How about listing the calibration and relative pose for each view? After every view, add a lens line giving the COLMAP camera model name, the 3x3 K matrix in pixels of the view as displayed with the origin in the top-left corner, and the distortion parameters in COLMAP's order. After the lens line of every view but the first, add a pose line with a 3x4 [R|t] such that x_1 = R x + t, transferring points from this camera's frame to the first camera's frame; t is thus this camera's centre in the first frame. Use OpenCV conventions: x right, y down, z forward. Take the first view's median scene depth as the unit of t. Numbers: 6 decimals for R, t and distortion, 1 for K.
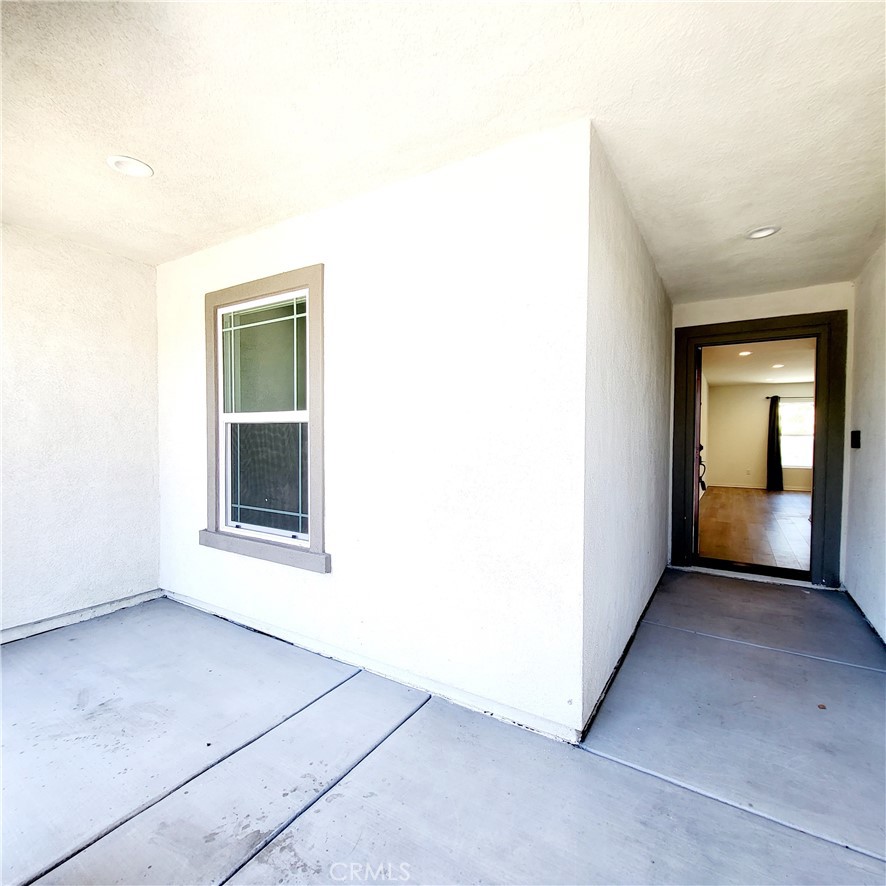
lens RADIAL K [[467.9, 0, 435.8], [0, 467.9, 446.6], [0, 0, 1]] dist [0.003076, 0.000250]
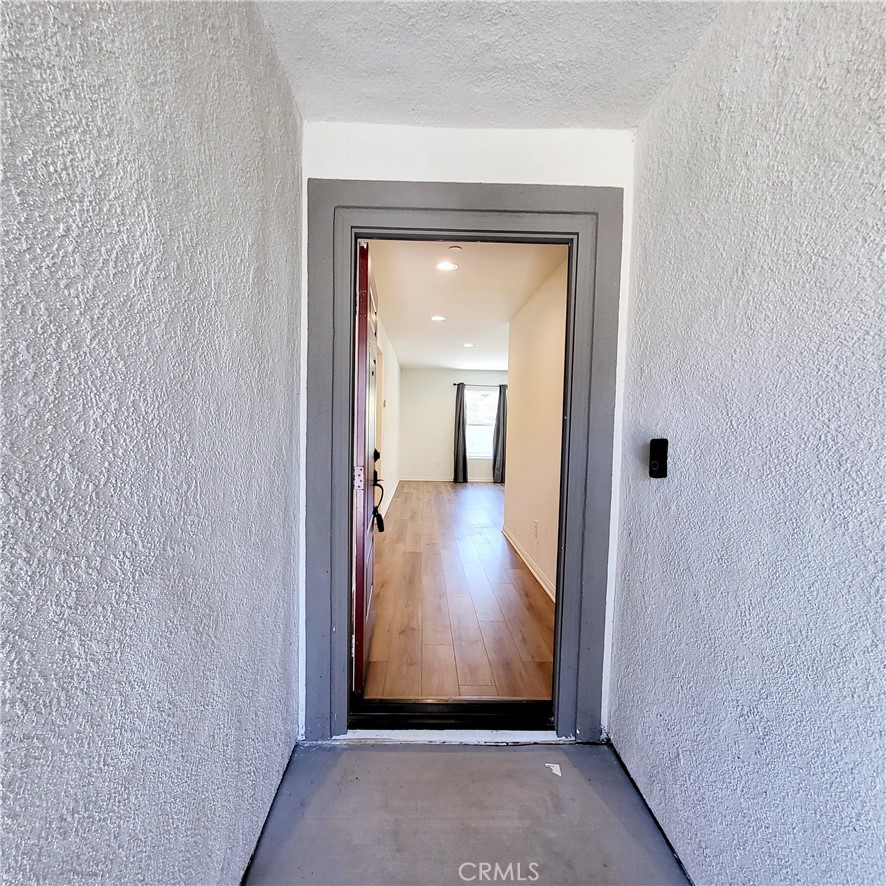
lens RADIAL K [[467.9, 0, 435.8], [0, 467.9, 446.6], [0, 0, 1]] dist [0.003076, 0.000250]
pose [[0.828914, -0.019742, 0.559027, 0.231458], [-0.001043, 0.999321, 0.036838, -0.021011], [-0.559374, -0.031118, 0.828331, 0.369677]]
